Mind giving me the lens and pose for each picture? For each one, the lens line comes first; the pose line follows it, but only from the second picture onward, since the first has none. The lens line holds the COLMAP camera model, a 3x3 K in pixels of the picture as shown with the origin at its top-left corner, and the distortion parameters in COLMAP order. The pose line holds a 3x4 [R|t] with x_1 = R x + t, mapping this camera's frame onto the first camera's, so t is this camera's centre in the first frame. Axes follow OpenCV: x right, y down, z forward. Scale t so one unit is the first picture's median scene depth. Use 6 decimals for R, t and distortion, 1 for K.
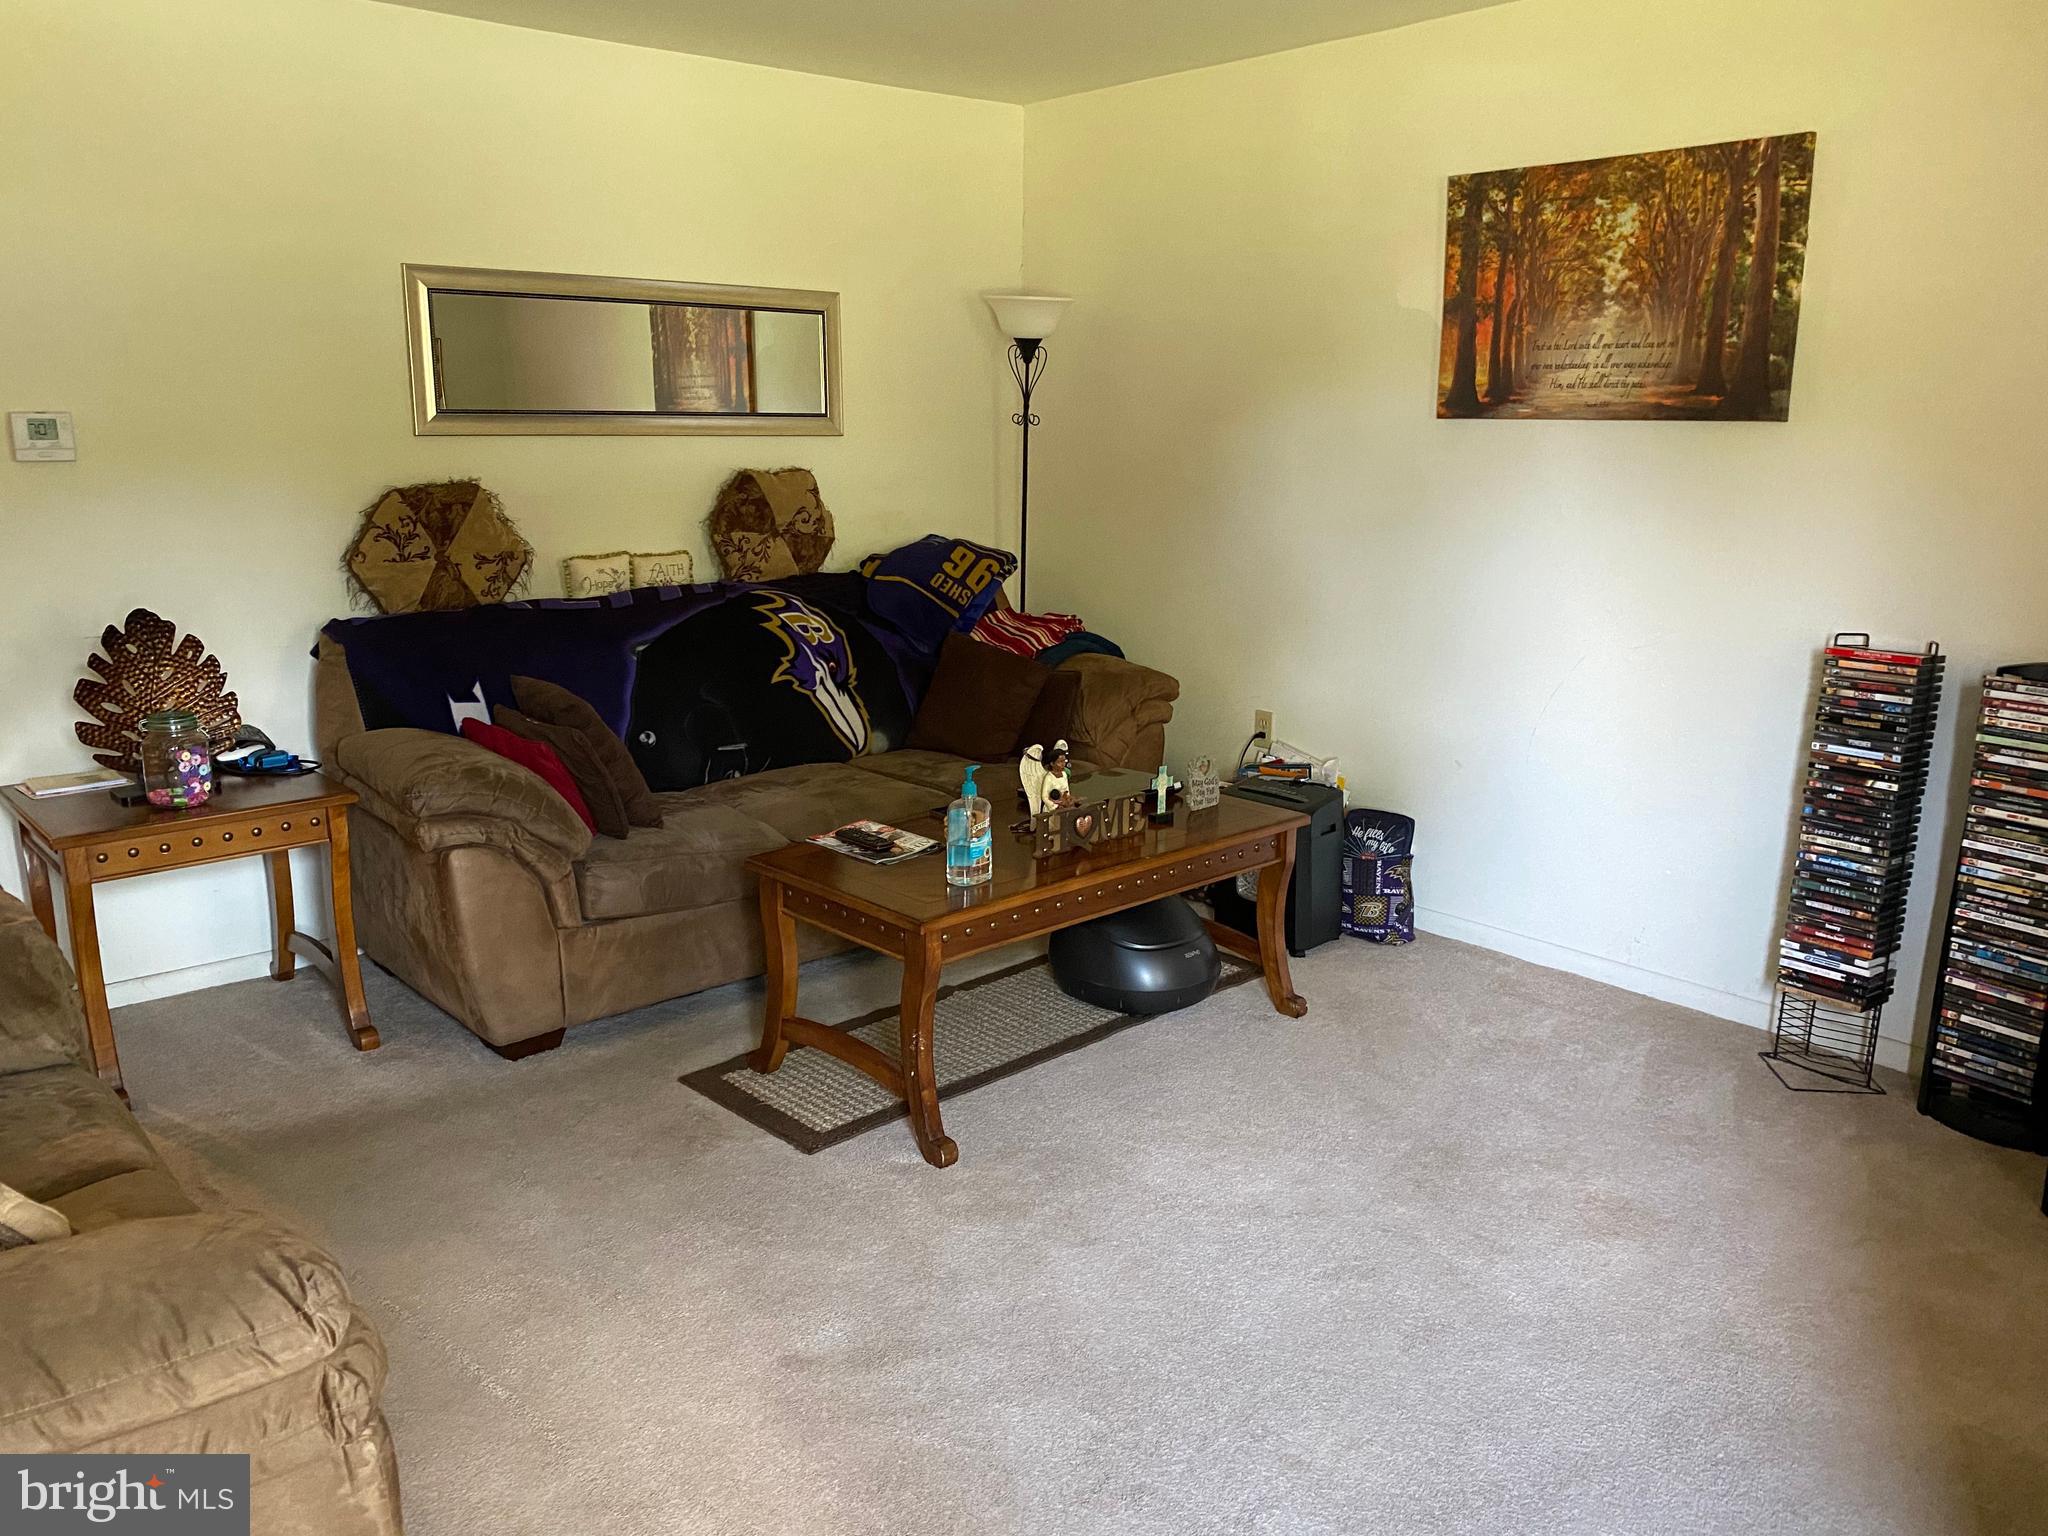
lens RADIAL K [[1495.3, 0, 1023.9], [0, 1495.3, 751.0], [0, 0, 1]] dist [0.003189, -0.026305]
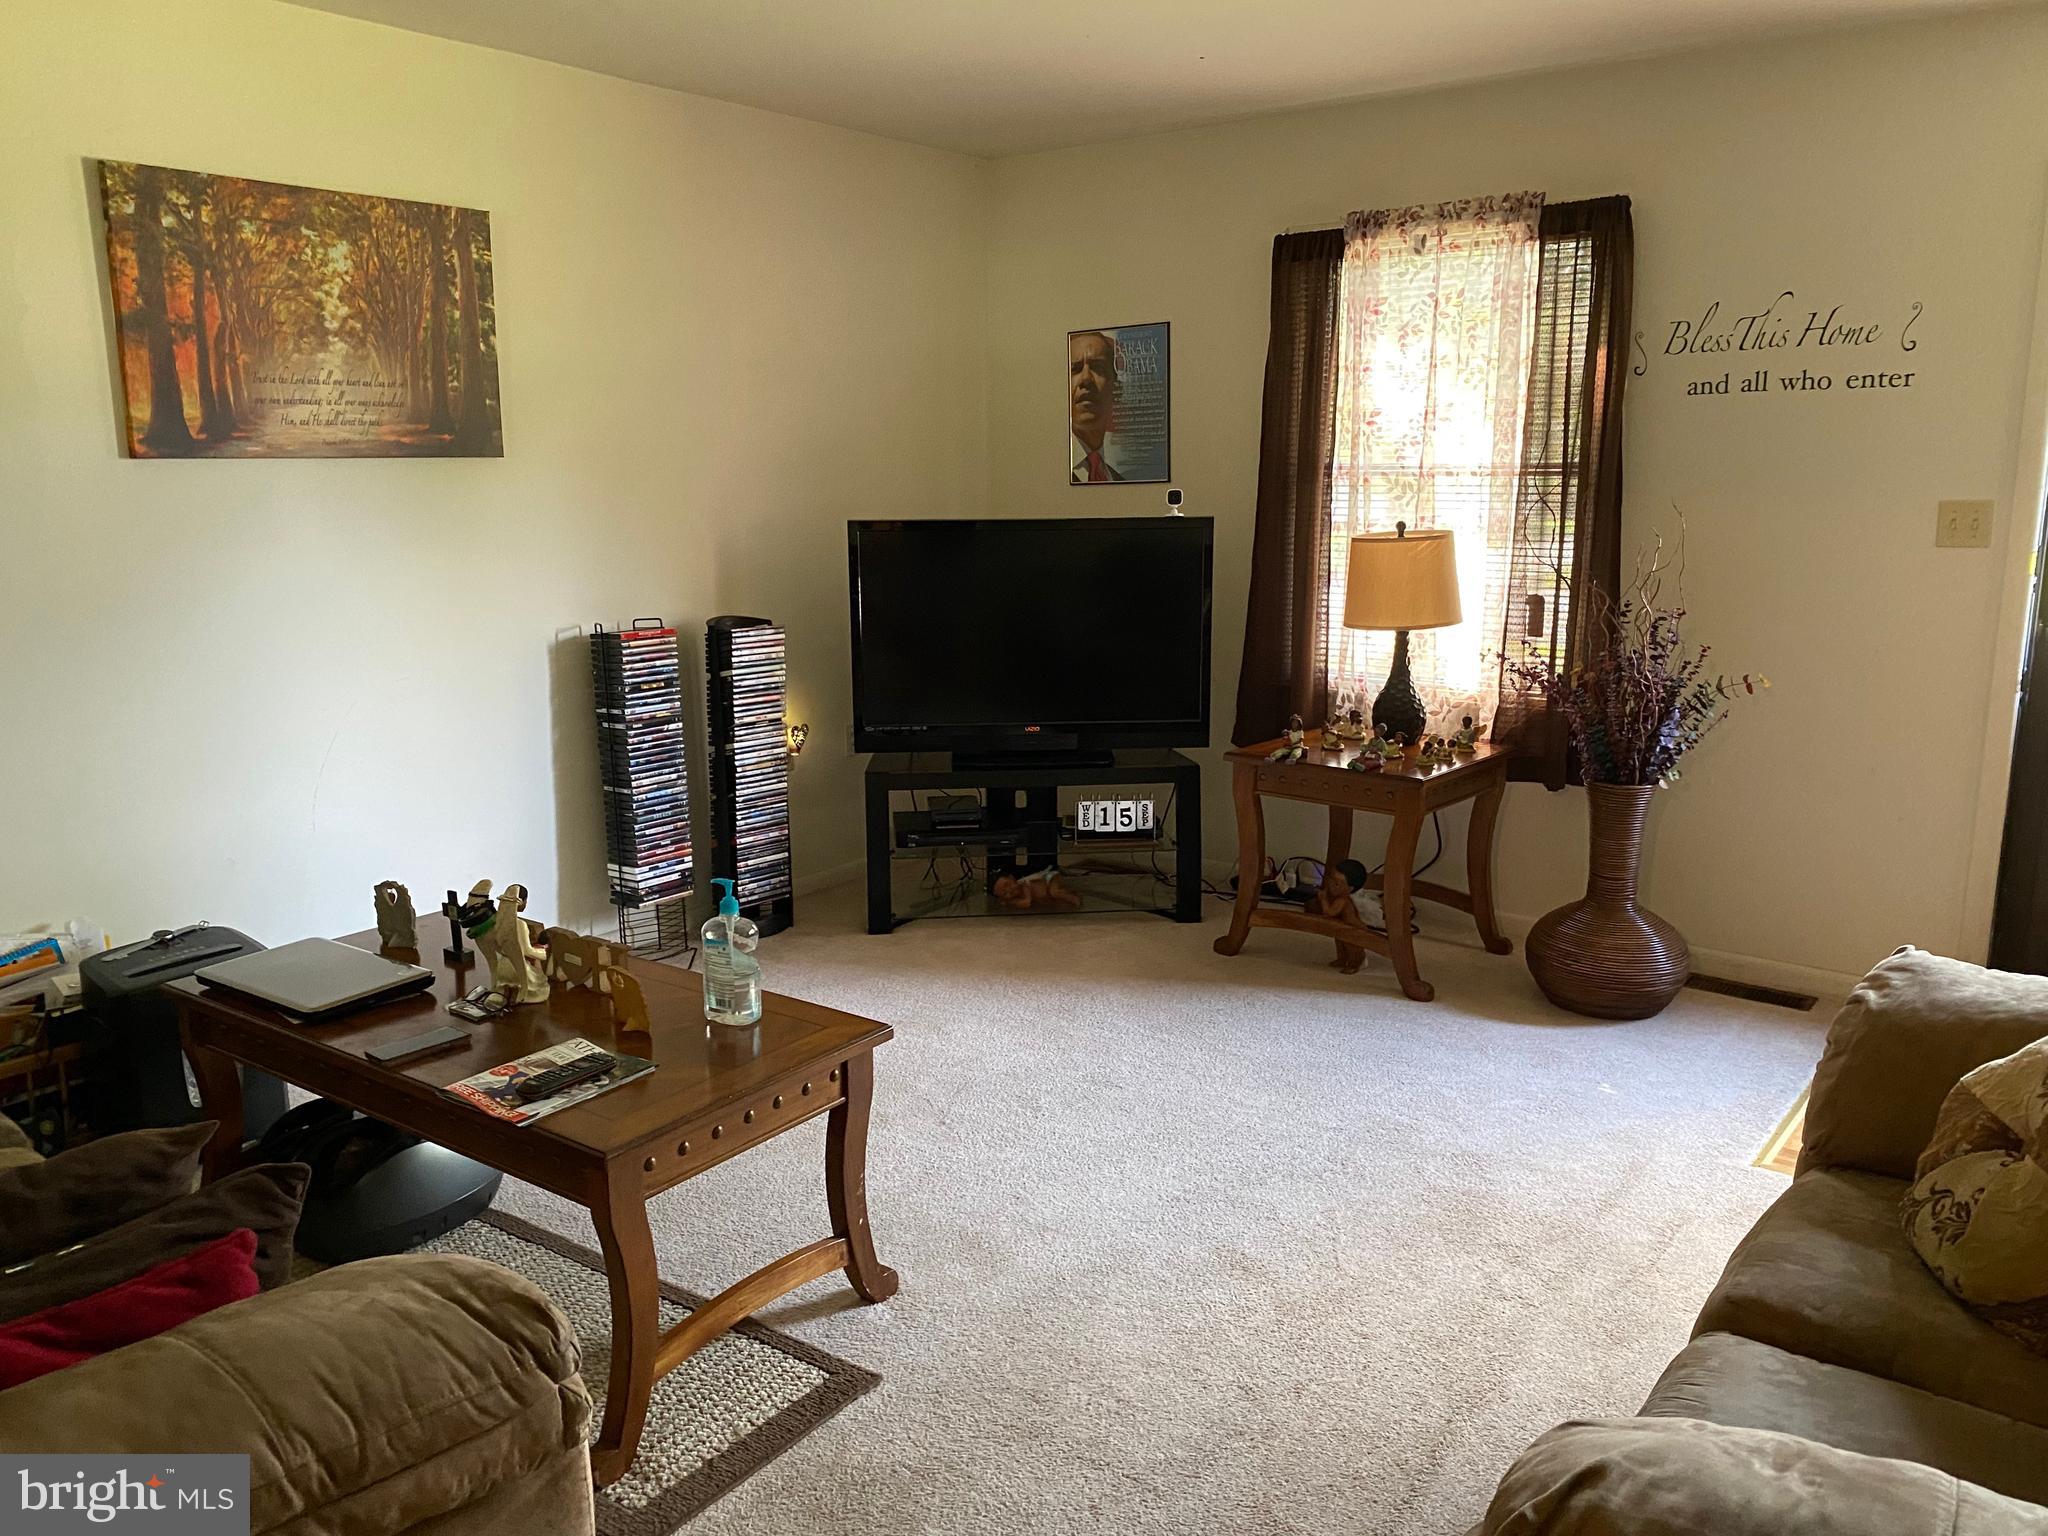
lens RADIAL K [[1495.3, 0, 1013.4], [0, 1495.3, 772.2], [0, 0, 1]] dist [0.003189, -0.026305]
pose [[-0.156777, -0.209039, 0.965258, -0.685680], [0.217125, 0.946138, 0.240164, -0.170781], [-0.963472, 0.247234, -0.102945, 0.746961]]
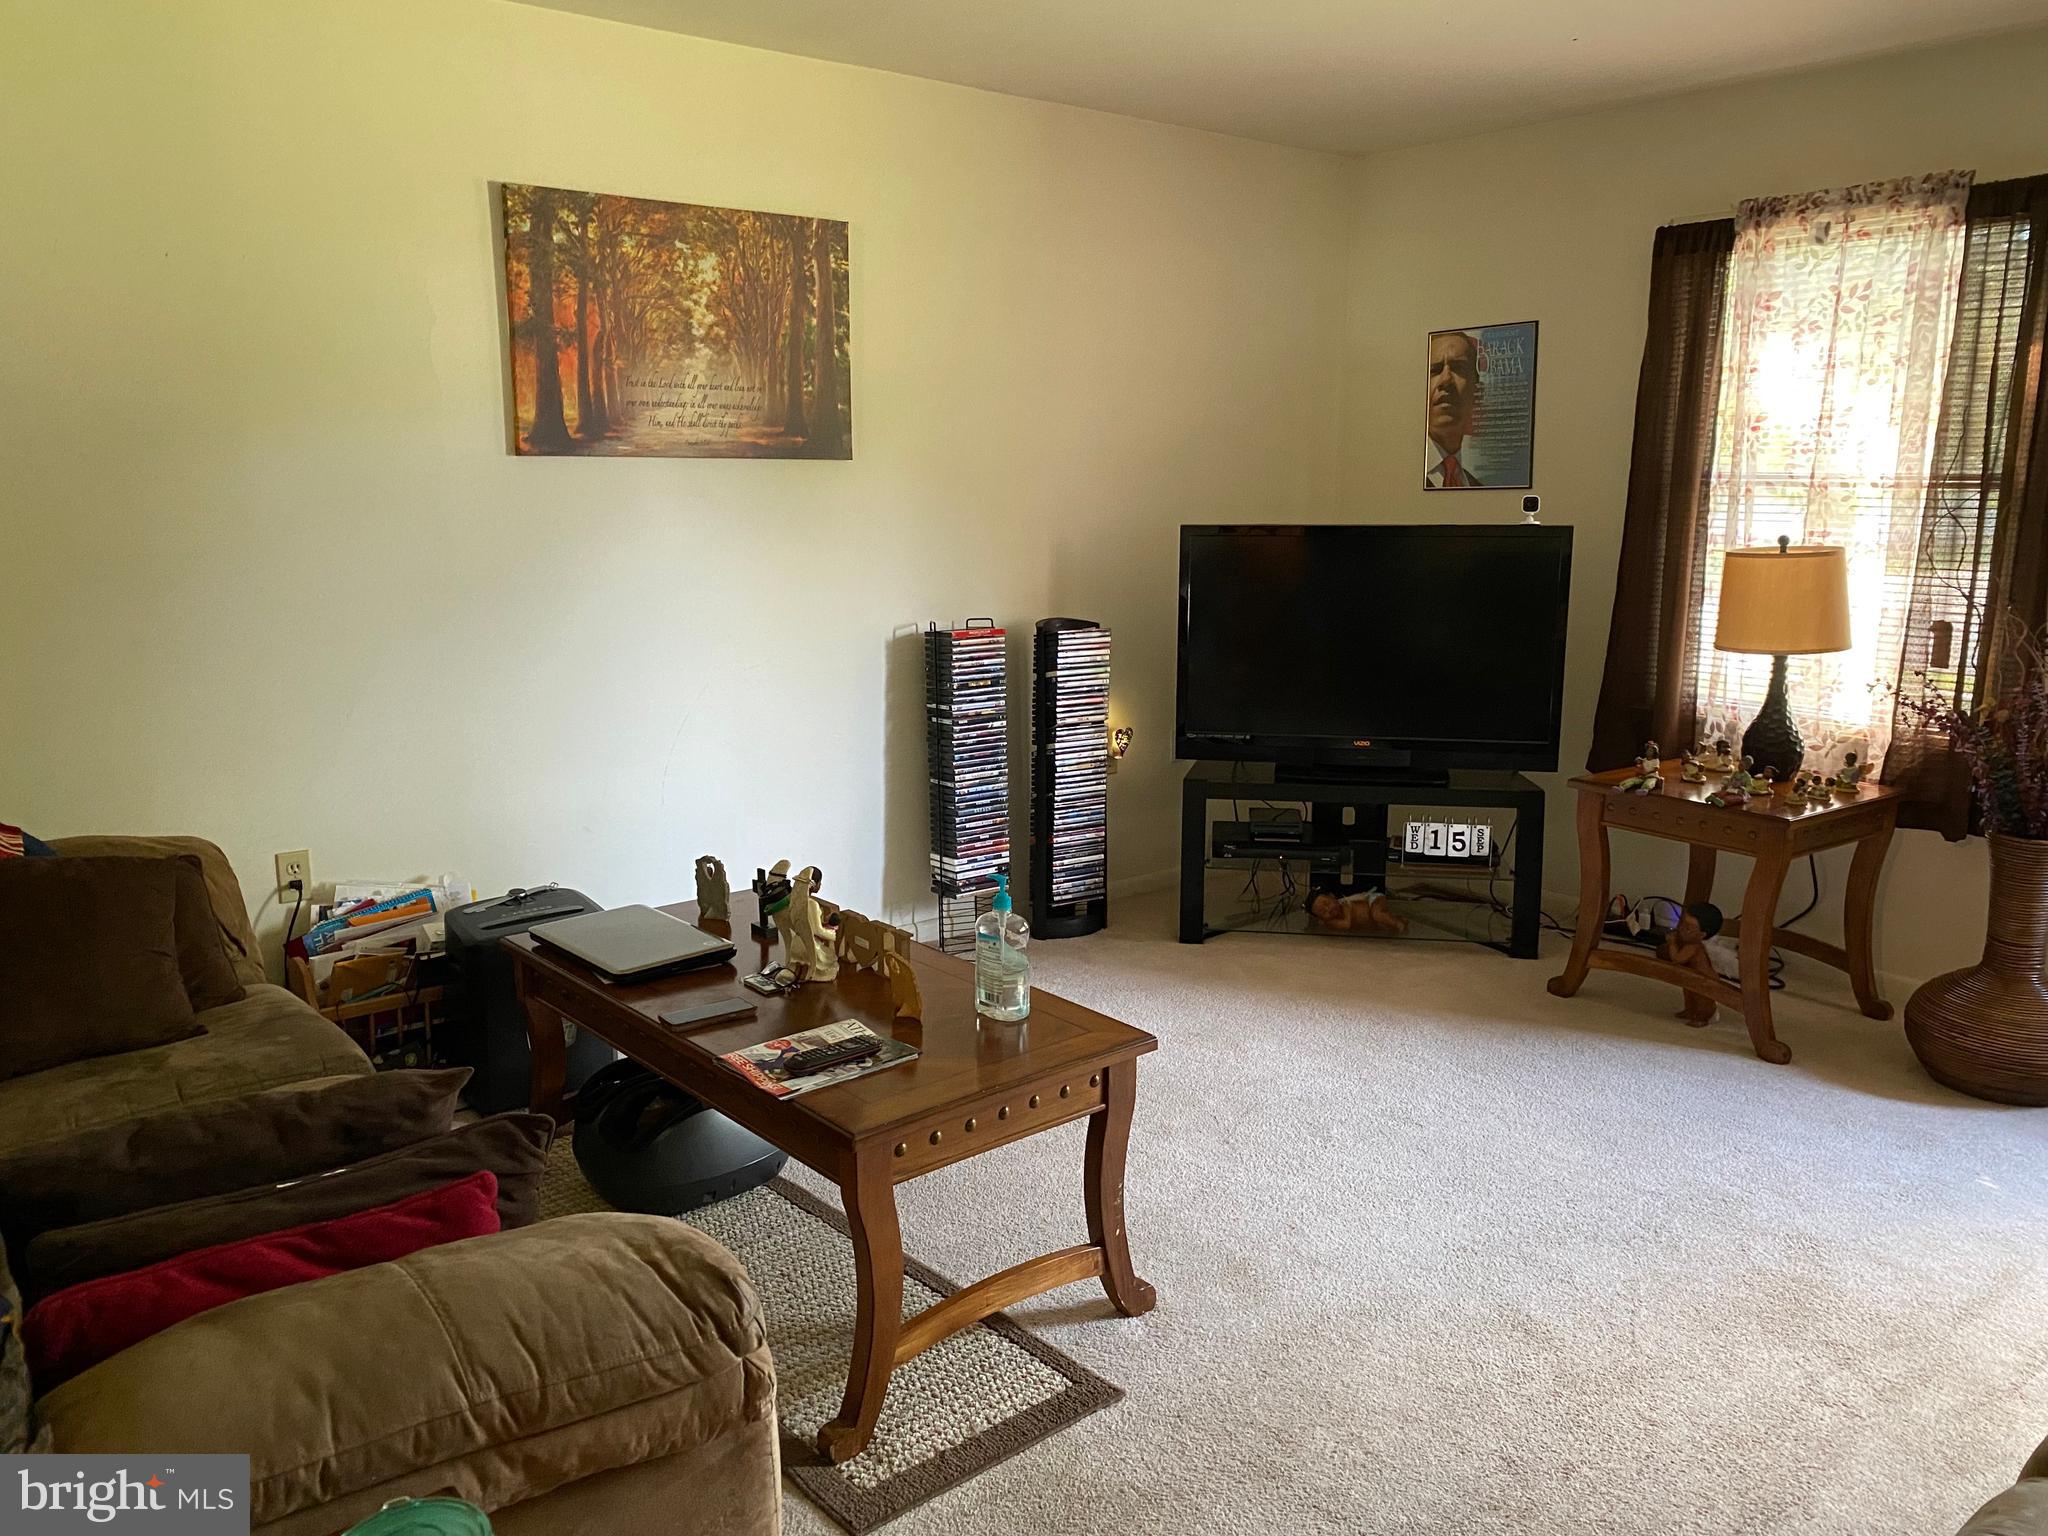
lens RADIAL K [[1495.3, 0, 1049.0], [0, 1495.3, 772.3], [0, 0, 1]] dist [0.003189, -0.026305]
pose [[0.070884, -0.205839, 0.976015, -0.674427], [0.213438, 0.958944, 0.186737, -0.158164], [-0.974382, 0.195082, 0.111908, 0.708830]]
